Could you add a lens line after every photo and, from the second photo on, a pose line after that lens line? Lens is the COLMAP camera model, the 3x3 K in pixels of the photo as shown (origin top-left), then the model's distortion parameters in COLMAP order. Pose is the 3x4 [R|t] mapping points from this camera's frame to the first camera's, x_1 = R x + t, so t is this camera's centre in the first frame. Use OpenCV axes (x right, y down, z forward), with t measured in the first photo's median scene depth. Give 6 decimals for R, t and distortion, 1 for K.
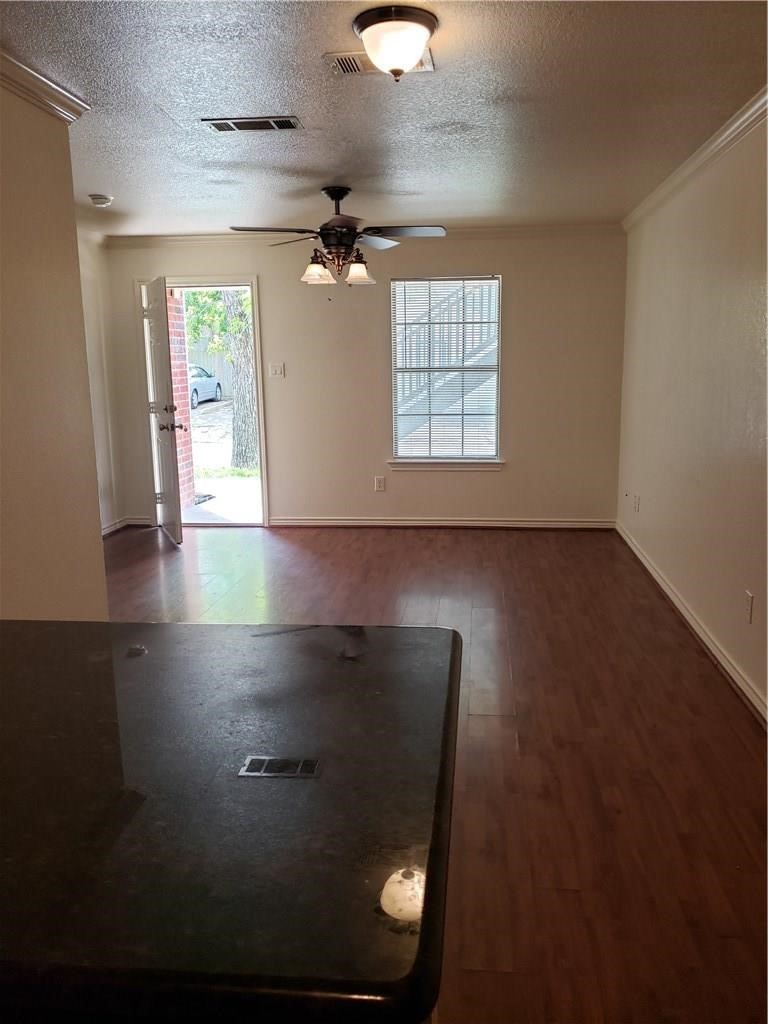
lens RADIAL K [[754.5, 0, 384.0], [0, 754.5, 512.0], [0, 0, 1]] dist [0.002694, 0.000376]
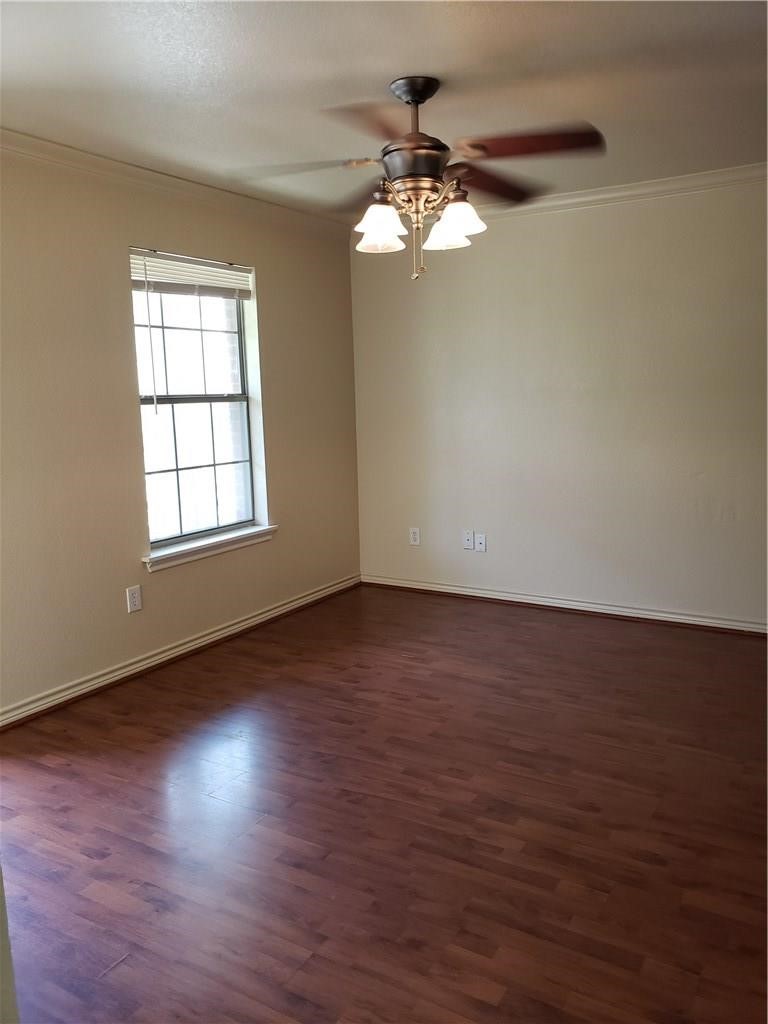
lens RADIAL K [[797.4, 0, 384.0], [0, 797.4, 512.0], [0, 0, 1]] dist [-0.000972, -0.000361]
pose [[0.405052, -0.118362, 0.906600, -0.478985], [0.183831, 0.981878, 0.046057, -0.096911], [-0.895622, 0.148006, 0.419471, 0.583640]]
